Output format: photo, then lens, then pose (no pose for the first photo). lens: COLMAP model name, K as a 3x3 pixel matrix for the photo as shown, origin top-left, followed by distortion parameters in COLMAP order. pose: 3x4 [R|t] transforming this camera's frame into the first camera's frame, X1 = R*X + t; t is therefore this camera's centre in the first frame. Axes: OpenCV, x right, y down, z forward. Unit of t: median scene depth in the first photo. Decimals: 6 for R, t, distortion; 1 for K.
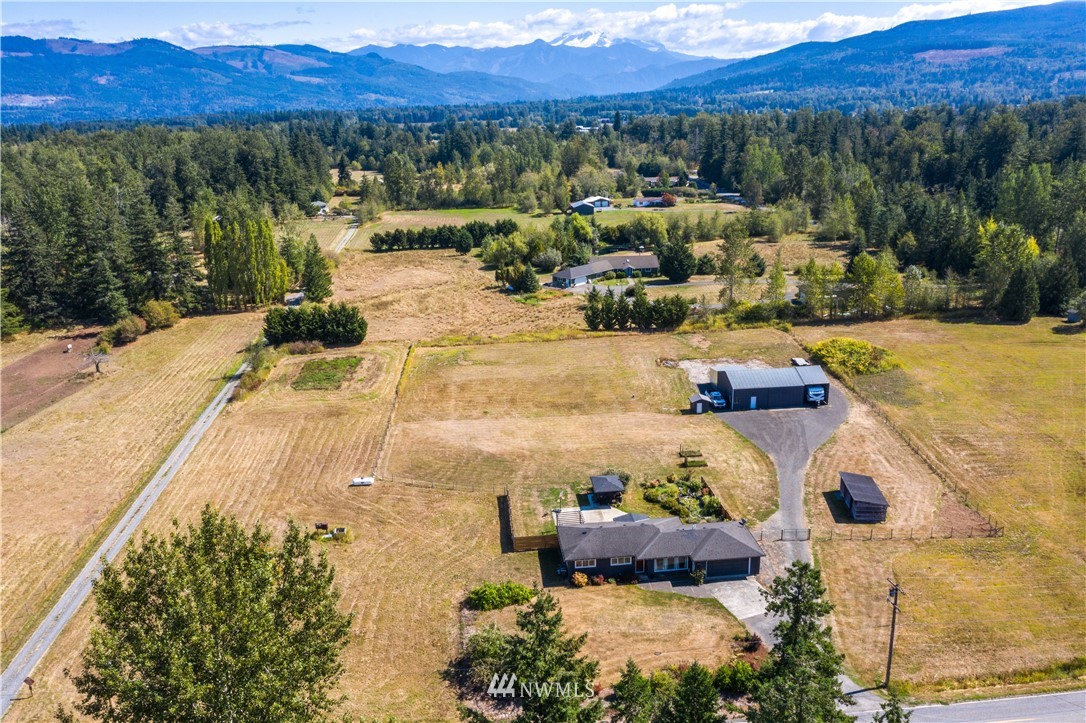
lens RADIAL K [[843.7, 0, 543.0], [0, 843.7, 361.5], [0, 0, 1]] dist [-0.015781, 0.001511]
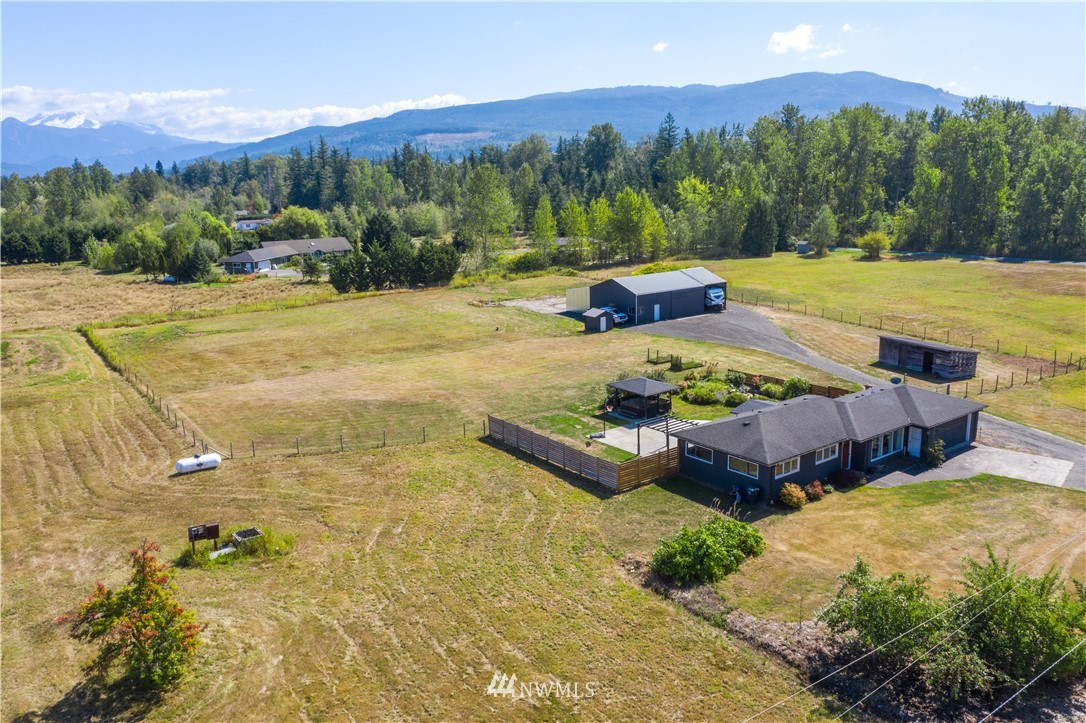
lens RADIAL K [[843.7, 0, 543.0], [0, 843.7, 361.5], [0, 0, 1]] dist [-0.015781, 0.001511]
pose [[0.857853, -0.107916, 0.502436, -0.233882], [0.151427, 0.987375, -0.046471, 0.113823], [-0.491078, 0.115948, 0.863365, 0.392440]]
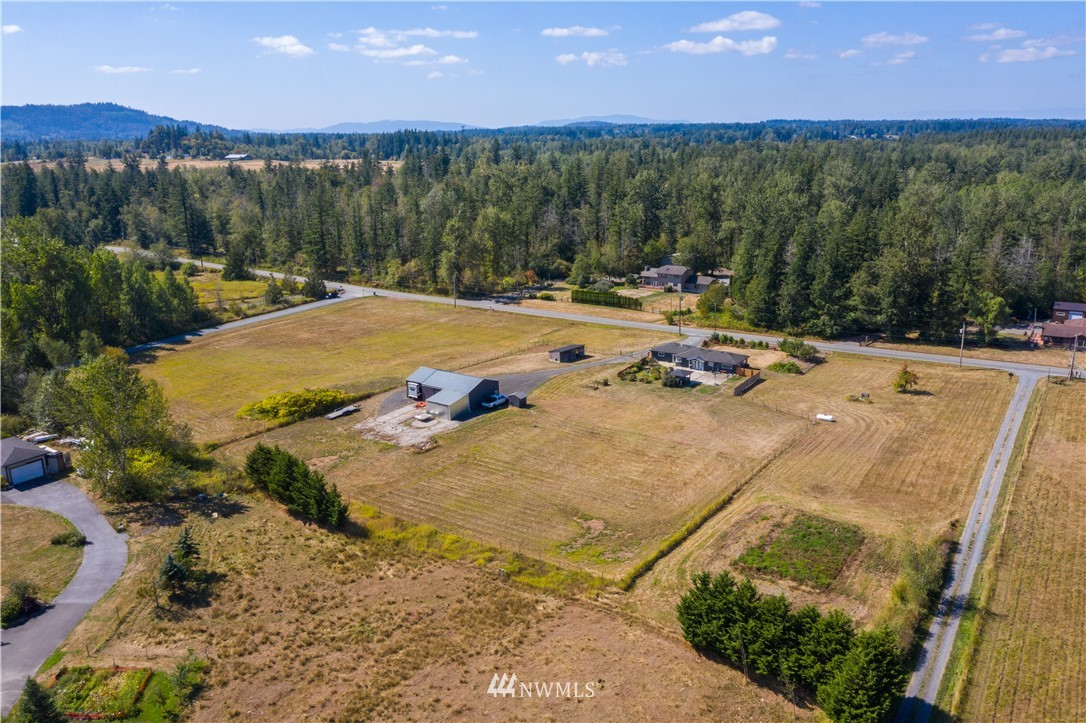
lens RADIAL K [[860.7, 0, 535.8], [0, 860.7, 357.3], [0, 0, 1]] dist [-0.013619, 0.000804]
pose [[-0.769145, -0.122494, 0.627225, -0.579195], [0.227578, 0.864621, 0.447928, -0.533612], [-0.597180, 0.487264, -0.637142, 1.728170]]
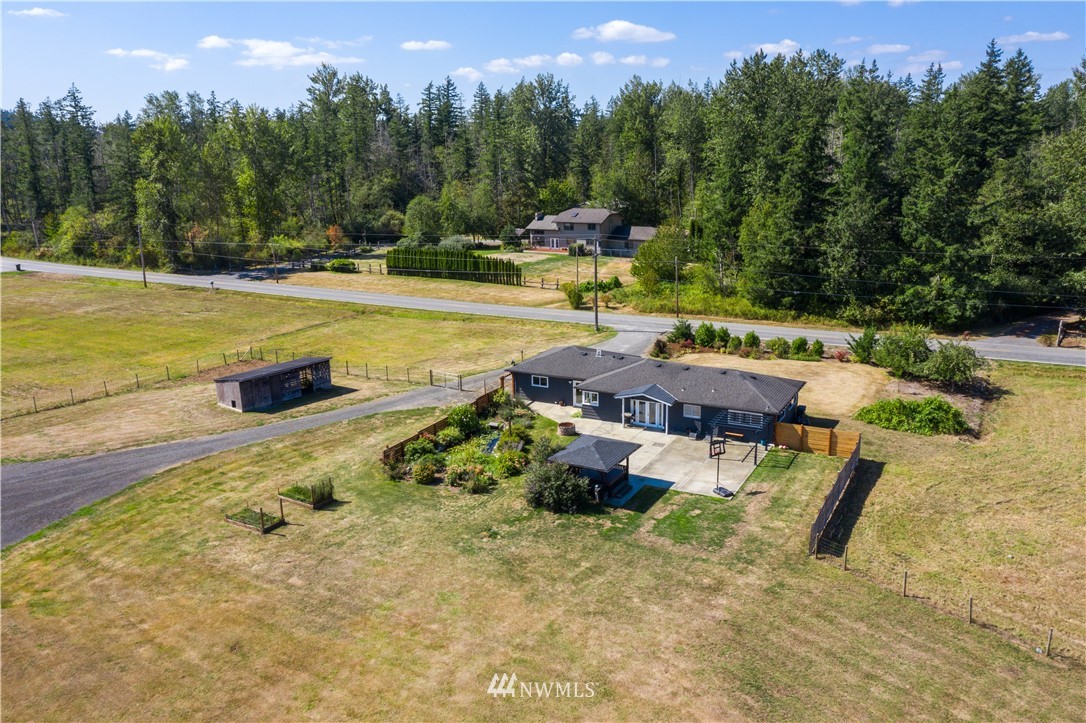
lens RADIAL K [[860.7, 0, 535.8], [0, 860.7, 357.3], [0, 0, 1]] dist [-0.013619, 0.000804]
pose [[-0.821641, -0.096633, 0.561754, -0.117260], [0.208417, 0.866353, 0.453867, -0.088191], [-0.530535, 0.489995, -0.691691, 1.029546]]
